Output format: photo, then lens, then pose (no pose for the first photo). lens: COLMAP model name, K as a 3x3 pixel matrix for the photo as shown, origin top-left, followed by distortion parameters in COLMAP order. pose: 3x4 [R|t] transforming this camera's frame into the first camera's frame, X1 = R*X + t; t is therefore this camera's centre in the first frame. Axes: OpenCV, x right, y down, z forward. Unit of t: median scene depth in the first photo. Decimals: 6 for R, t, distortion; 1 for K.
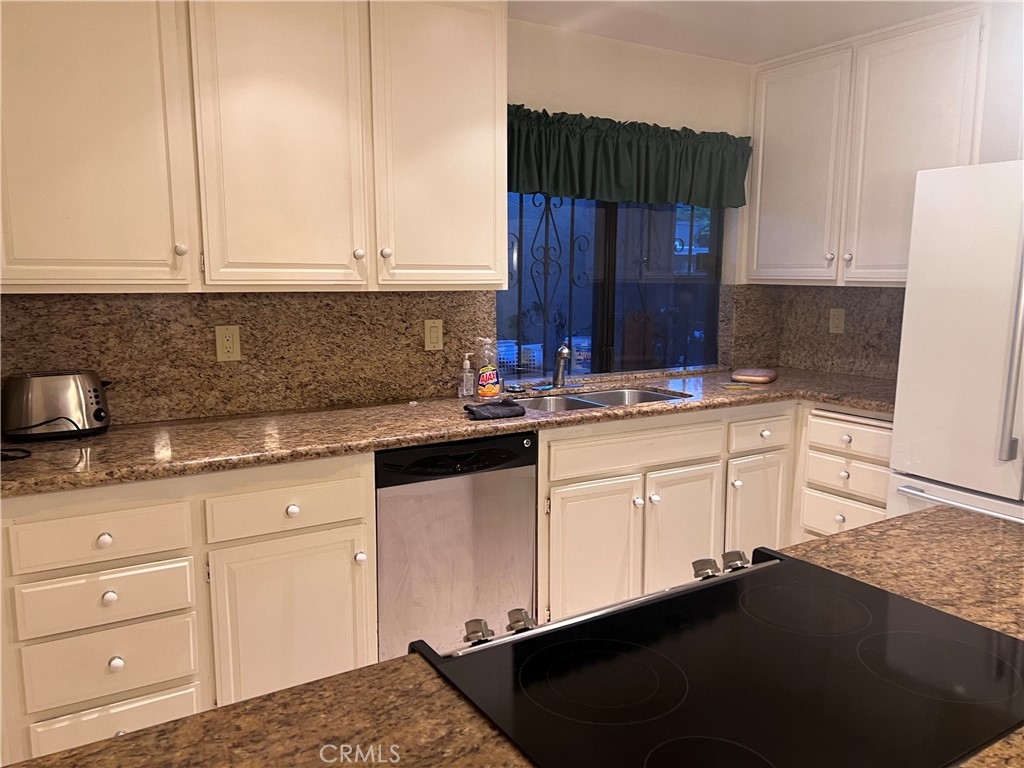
lens RADIAL K [[763.4, 0, 496.0], [0, 763.4, 385.6], [0, 0, 1]] dist [0.101708, -0.081097]
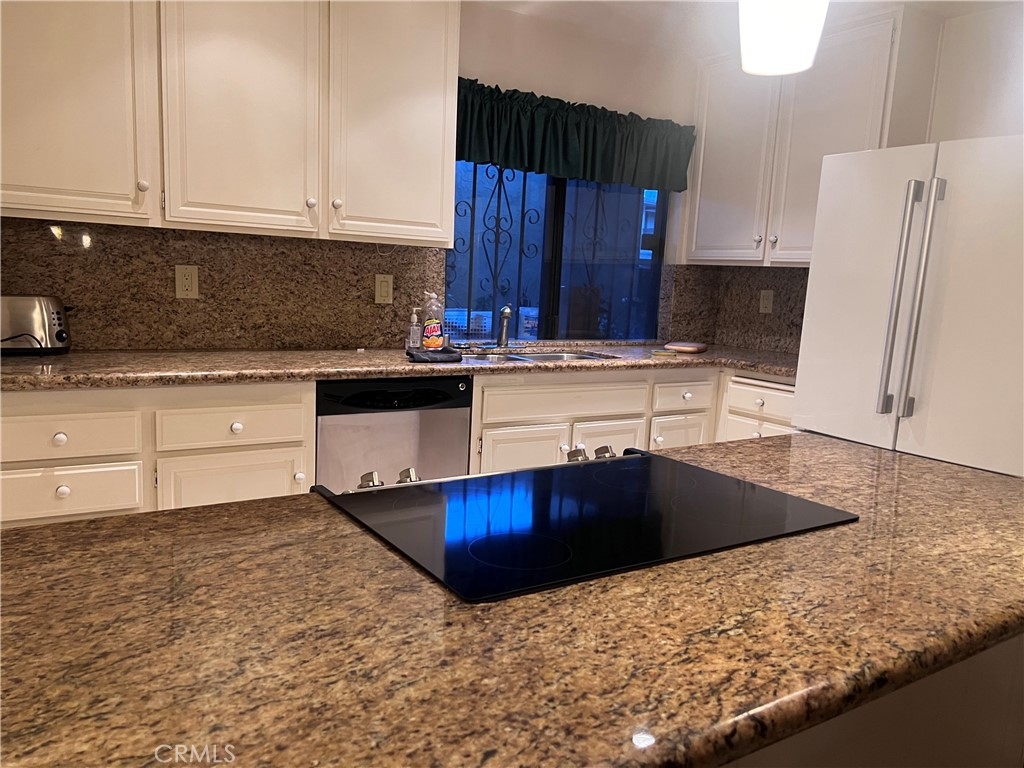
lens RADIAL K [[763.4, 0, 496.0], [0, 763.4, 385.6], [0, 0, 1]] dist [0.101708, -0.081097]
pose [[0.998791, 0.041819, 0.025859, 0.058805], [-0.041804, 0.999125, -0.001104, 0.070068], [-0.025883, 0.000022, 0.999665, -0.086329]]
